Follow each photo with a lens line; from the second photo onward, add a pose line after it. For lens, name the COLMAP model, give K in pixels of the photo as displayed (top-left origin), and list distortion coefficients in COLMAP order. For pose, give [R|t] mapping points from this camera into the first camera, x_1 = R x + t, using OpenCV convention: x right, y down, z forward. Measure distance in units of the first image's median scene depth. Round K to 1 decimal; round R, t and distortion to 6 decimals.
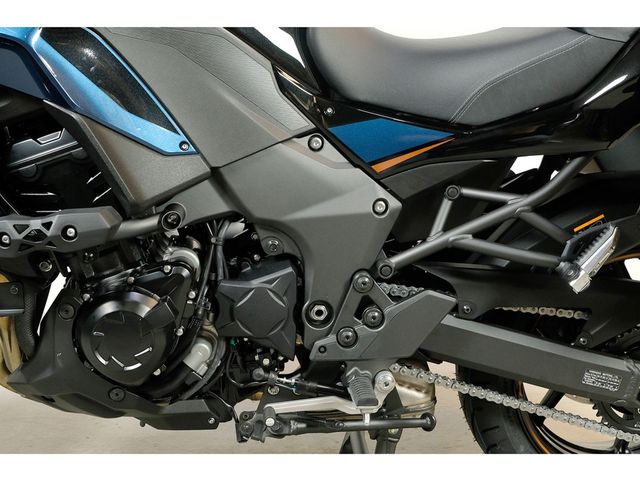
lens RADIAL K [[780.7, 0, 320.0], [0, 780.7, 240.0], [0, 0, 1]] dist [-0.069985, 0.015580]
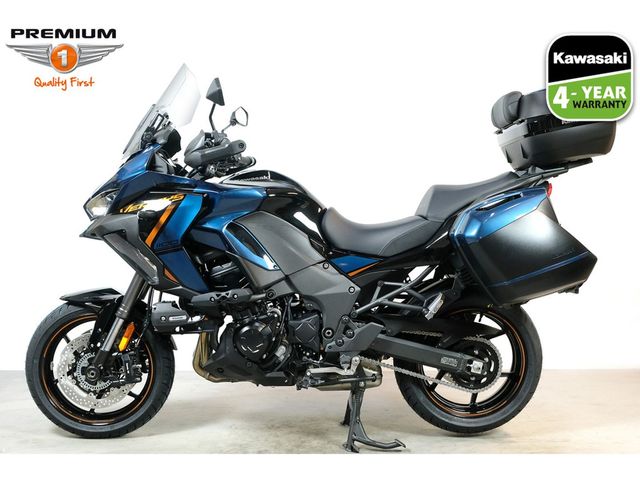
lens RADIAL K [[780.7, 0, 320.0], [0, 780.7, 240.0], [0, 0, 1]] dist [-0.069985, 0.015580]
pose [[0.993573, -0.033869, -0.108010, 0.254215], [0.009983, 0.976689, -0.214428, 0.341946], [0.112755, 0.211971, 0.970749, -1.505899]]
